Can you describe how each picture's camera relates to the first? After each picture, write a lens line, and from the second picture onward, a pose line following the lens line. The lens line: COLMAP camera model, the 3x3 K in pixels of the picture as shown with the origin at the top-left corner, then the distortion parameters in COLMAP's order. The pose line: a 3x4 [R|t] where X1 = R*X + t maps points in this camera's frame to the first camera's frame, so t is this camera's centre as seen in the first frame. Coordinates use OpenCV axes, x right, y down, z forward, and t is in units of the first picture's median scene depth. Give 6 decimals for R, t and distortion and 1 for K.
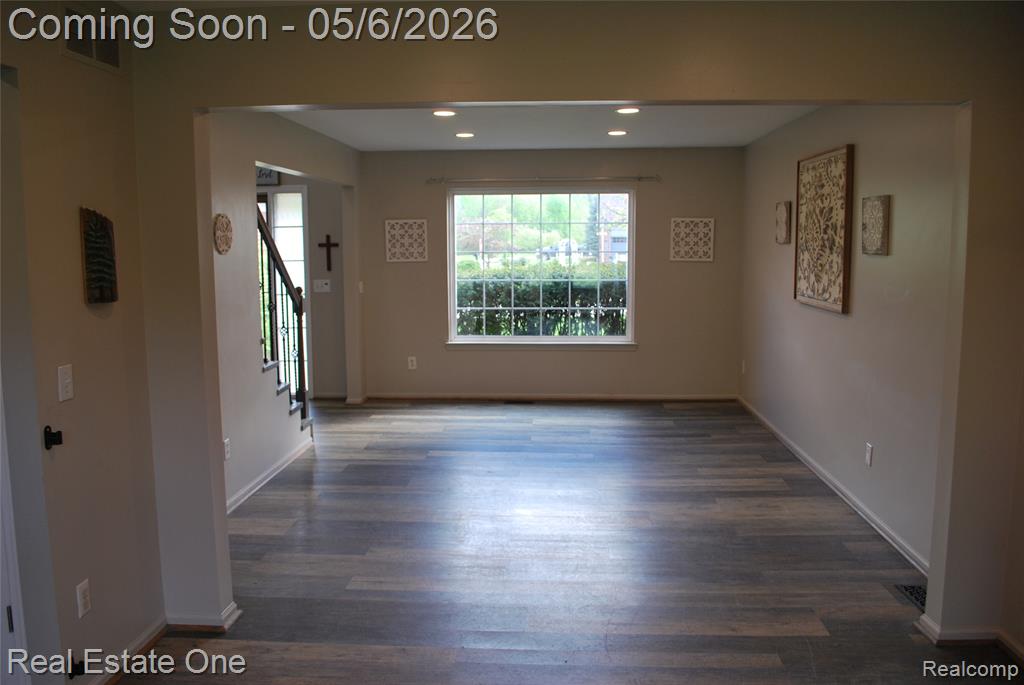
lens RADIAL K [[807.0, 0, 512.0], [0, 807.0, 342.5], [0, 0, 1]] dist [-0.083935, 0.009627]
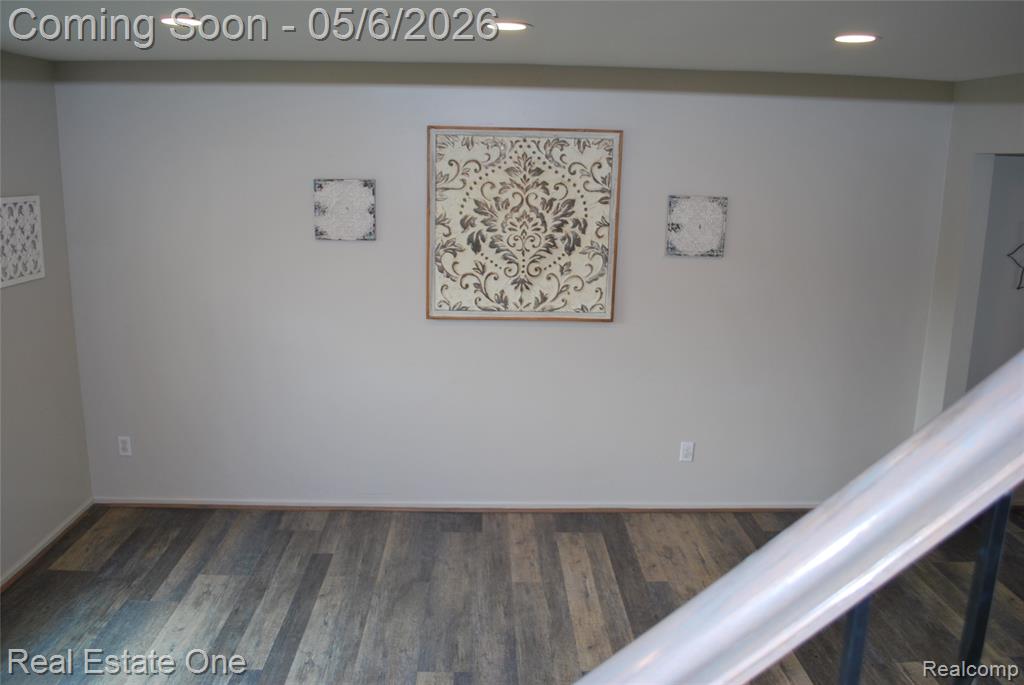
lens RADIAL K [[807.0, 0, 512.0], [0, 807.0, 342.5], [0, 0, 1]] dist [-0.083935, 0.009627]
pose [[-0.093056, -0.210851, 0.973079, -0.441997], [0.104779, 0.969819, 0.220165, -0.216007], [-0.990132, 0.122445, -0.068154, 1.130038]]
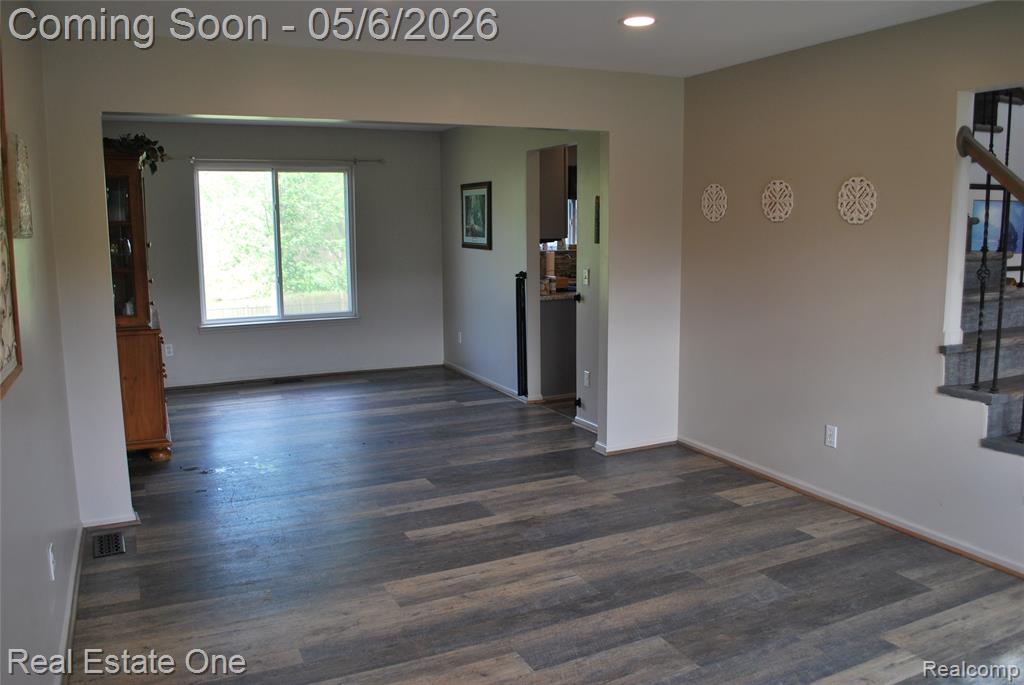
lens RADIAL K [[807.0, 0, 512.0], [0, 807.0, 342.5], [0, 0, 1]] dist [-0.083935, 0.009627]
pose [[-0.872953, 0.085609, -0.480234, 0.367275], [-0.045816, 0.965739, 0.255441, -0.174908], [0.485648, 0.244990, -0.839122, 1.458916]]
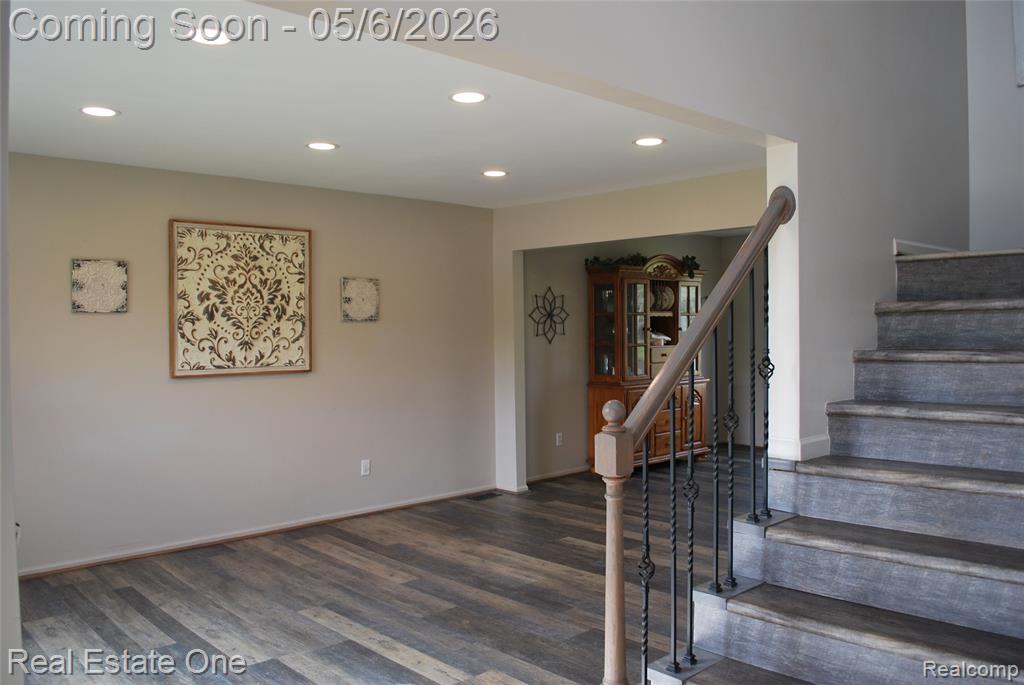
lens RADIAL K [[807.0, 0, 512.0], [0, 807.0, 342.5], [0, 0, 1]] dist [-0.083935, 0.009627]
pose [[-0.730926, -0.002479, 0.682452, -0.591624], [0.096935, 0.989478, 0.107414, -0.171141], [-0.675537, 0.144665, -0.722995, 1.588658]]
